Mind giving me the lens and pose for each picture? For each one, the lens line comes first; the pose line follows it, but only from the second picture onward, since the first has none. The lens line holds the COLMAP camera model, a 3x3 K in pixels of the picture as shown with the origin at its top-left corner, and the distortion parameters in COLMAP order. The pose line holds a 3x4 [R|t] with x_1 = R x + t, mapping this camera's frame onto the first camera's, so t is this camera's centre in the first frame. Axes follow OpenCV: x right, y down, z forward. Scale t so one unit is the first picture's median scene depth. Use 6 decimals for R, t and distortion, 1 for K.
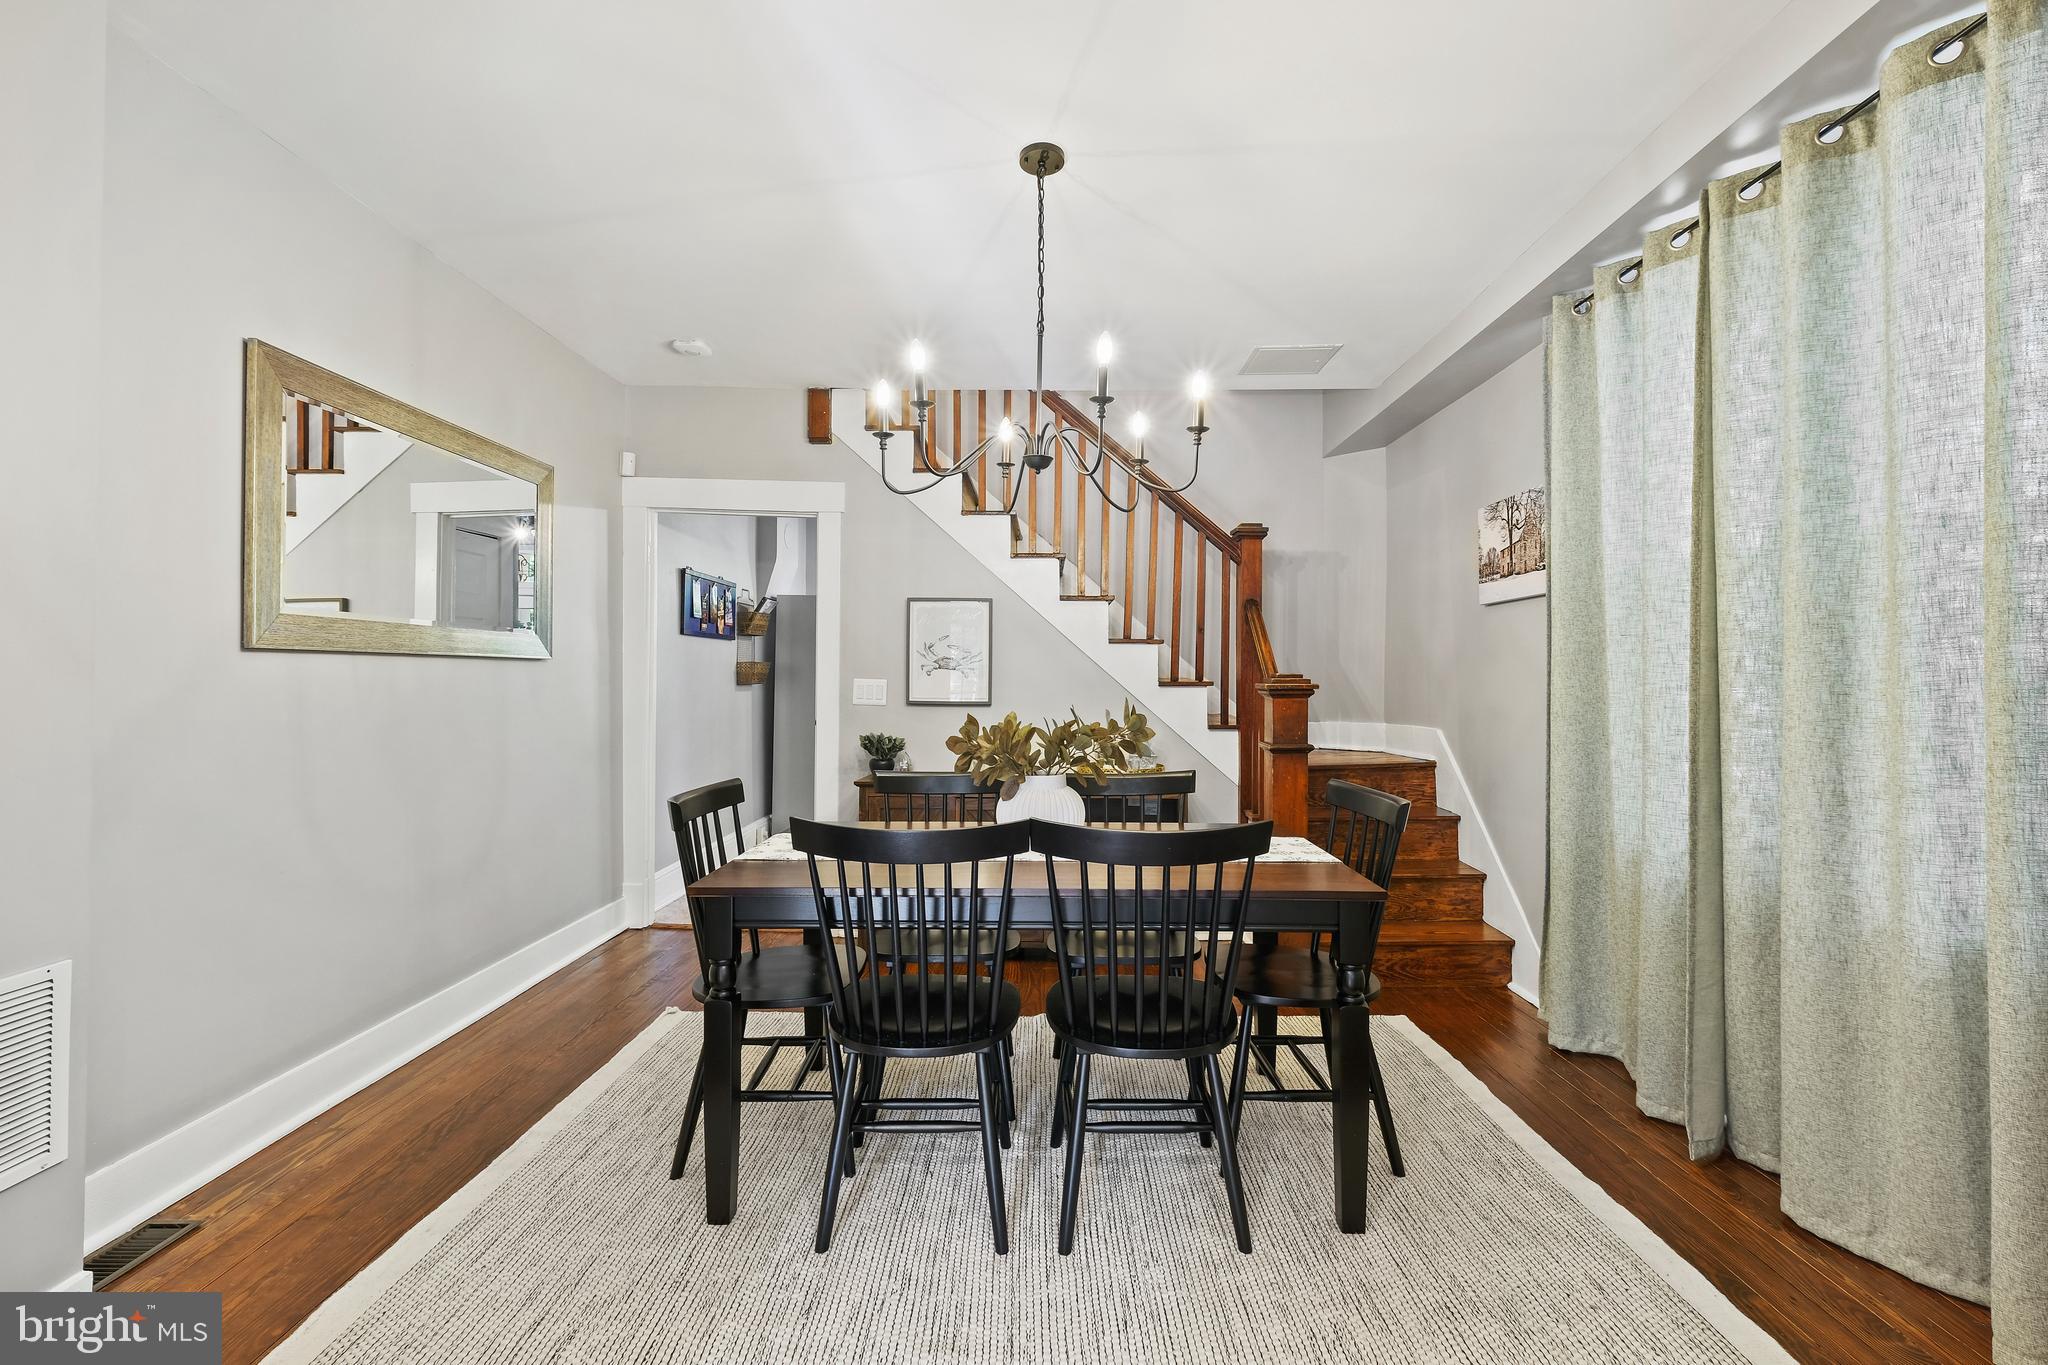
lens RADIAL K [[914.8, 0, 1025.9], [0, 914.8, 678.3], [0, 0, 1]] dist [0.000955, 0.000523]
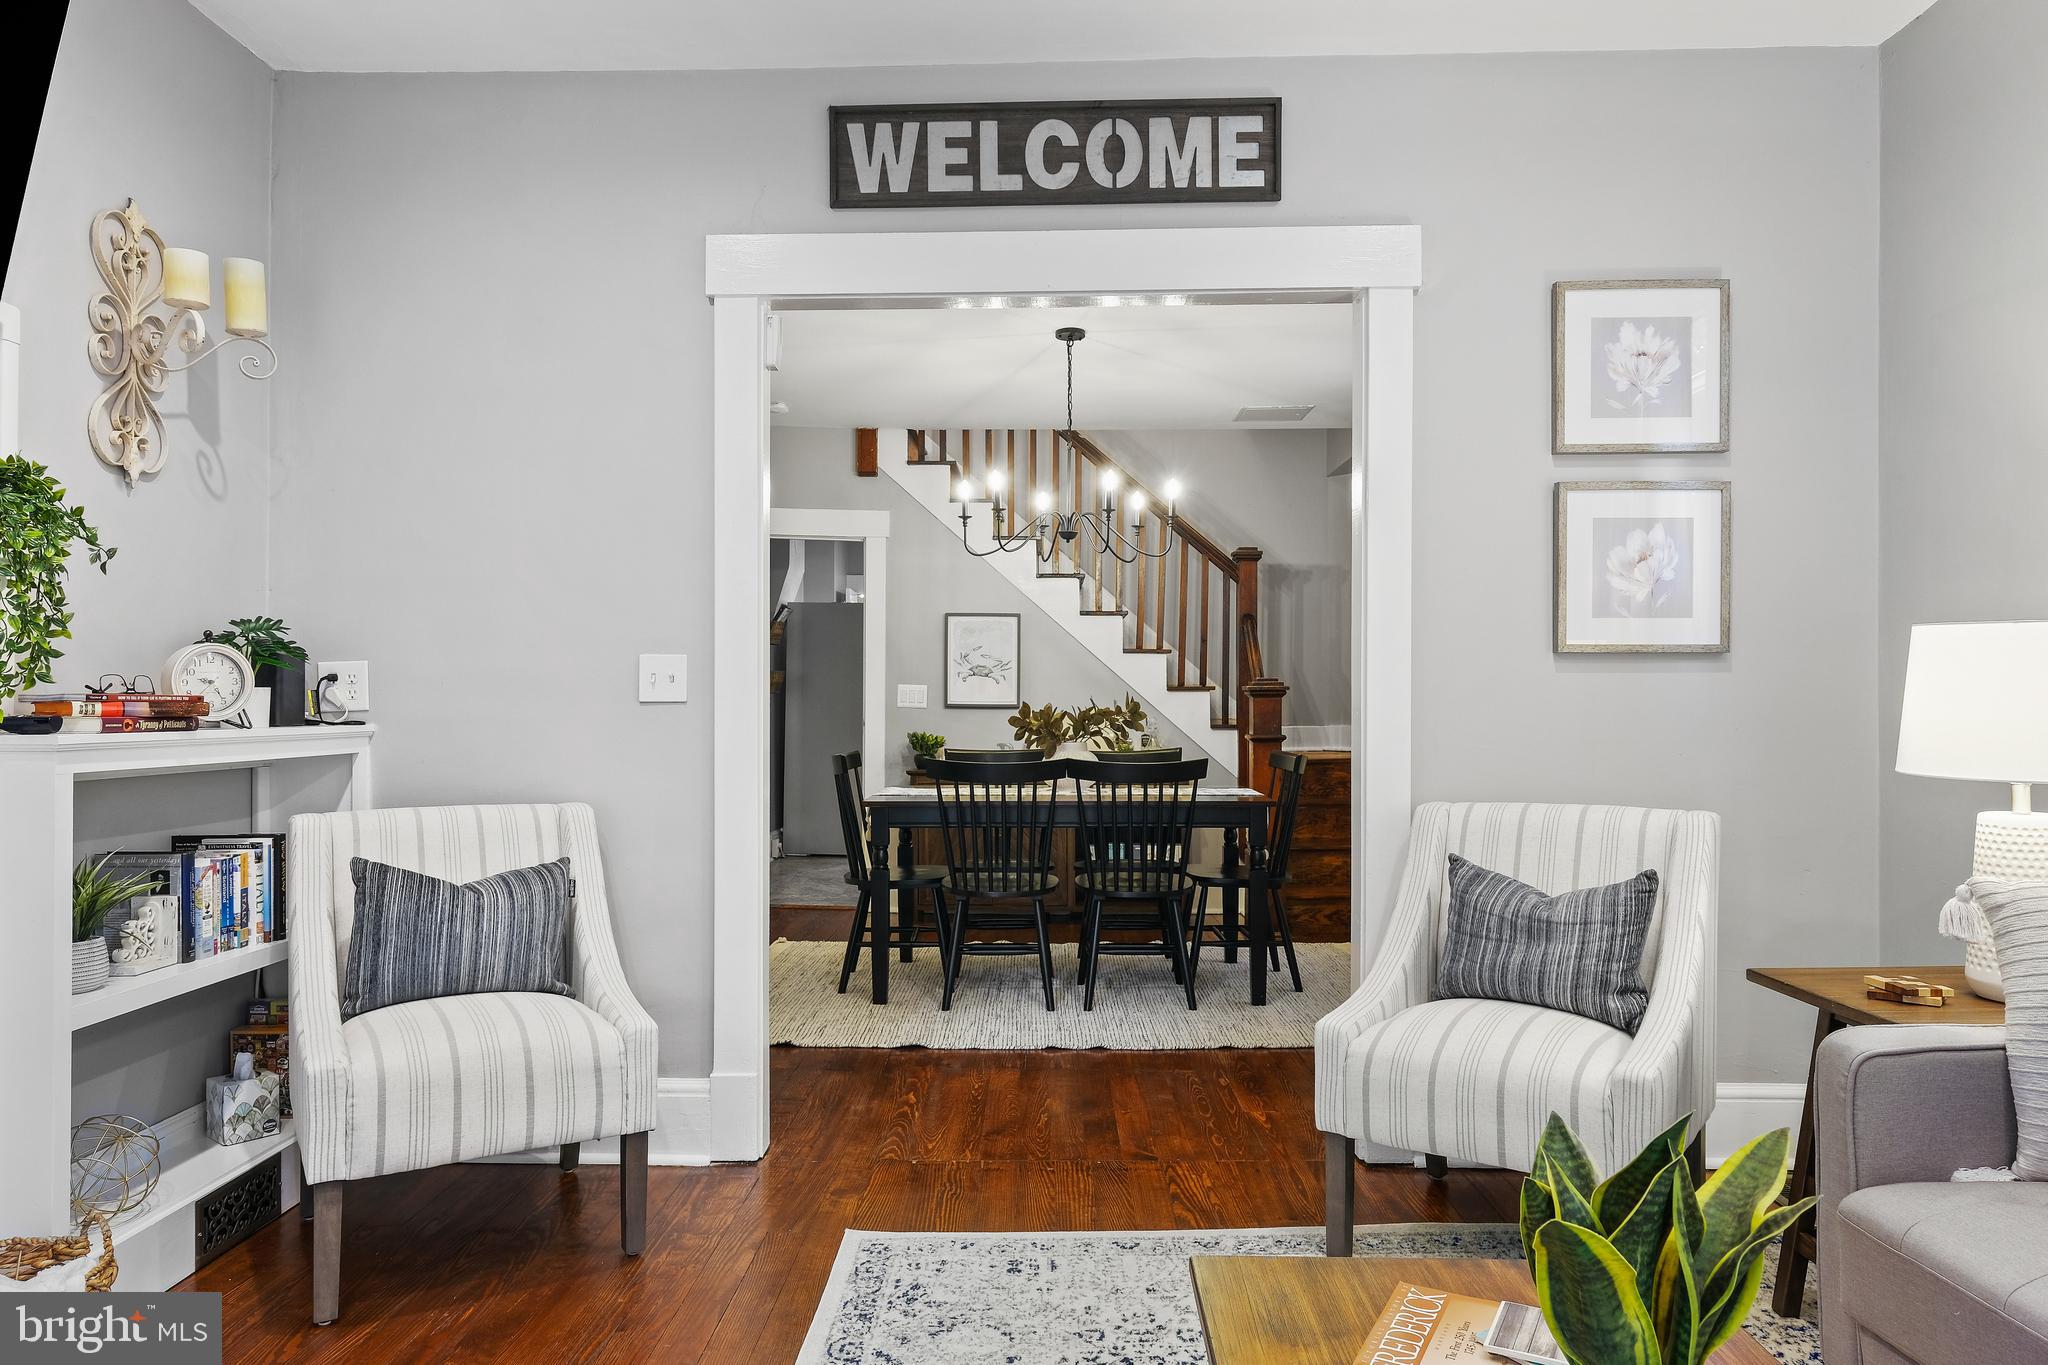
lens RADIAL K [[1273.8, 0, 1017.7], [0, 1273.8, 700.9], [0, 0, 1]] dist [0.001964, 0.001574]
pose [[0.999974, -0.002878, -0.006659, -0.030563], [0.002905, 0.999987, 0.004134, 0.015044], [0.006647, -0.004153, 0.999969, -0.597309]]
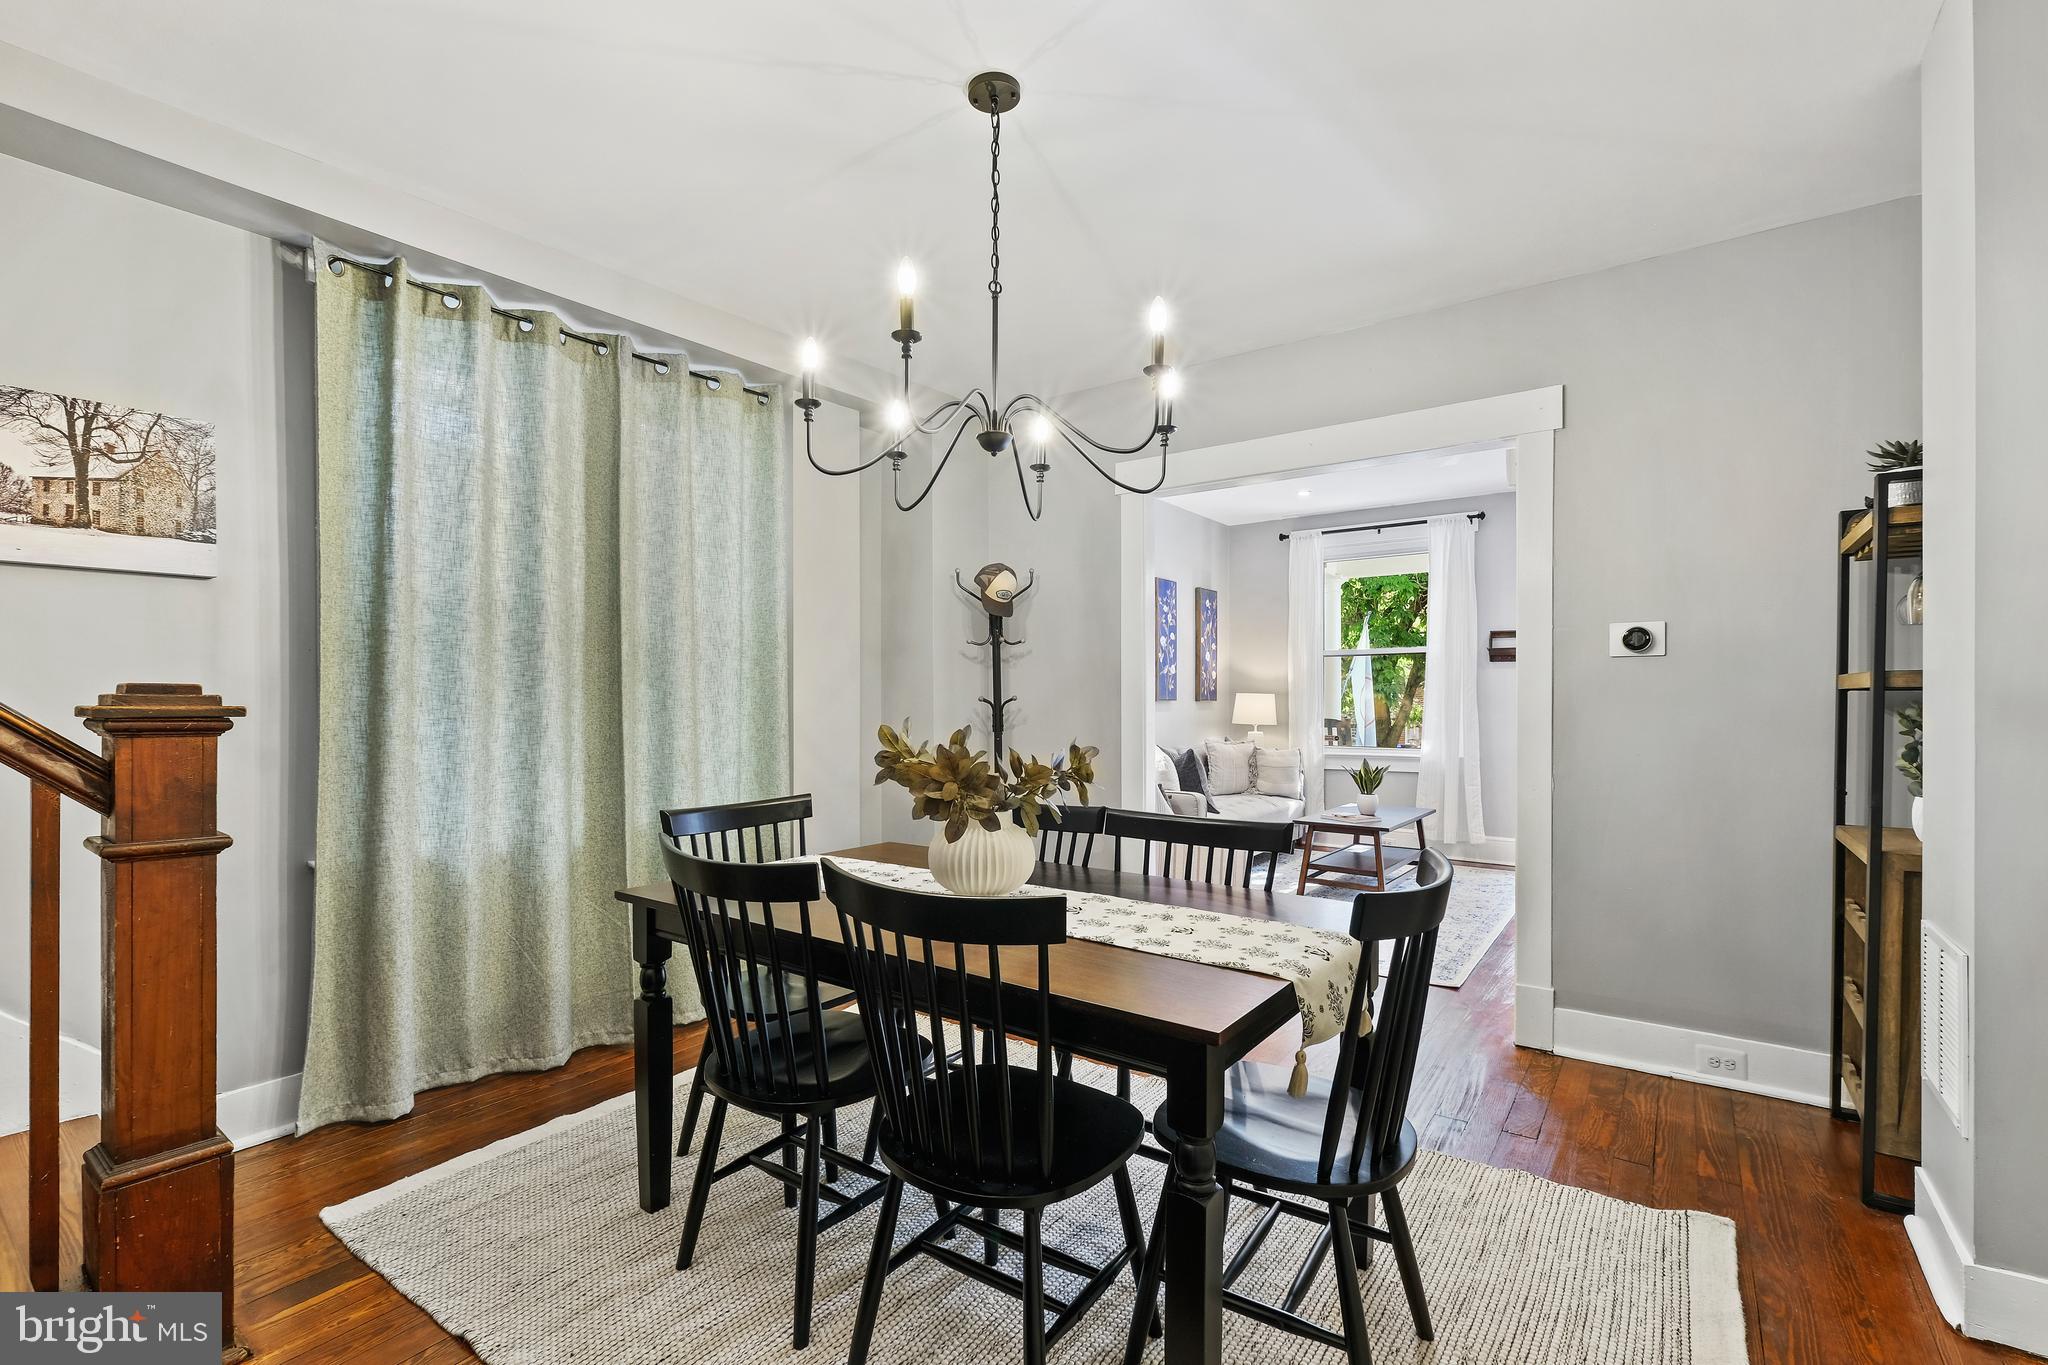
lens RADIAL K [[914.8, 0, 1018.6], [0, 914.8, 684.9], [0, 0, 1]] dist [0.000955, 0.000523]
pose [[-0.818402, -0.008831, 0.574578, -0.271185], [-0.010780, 0.999942, 0.000013, -0.010992], [-0.574544, -0.006184, -0.818450, 0.913472]]
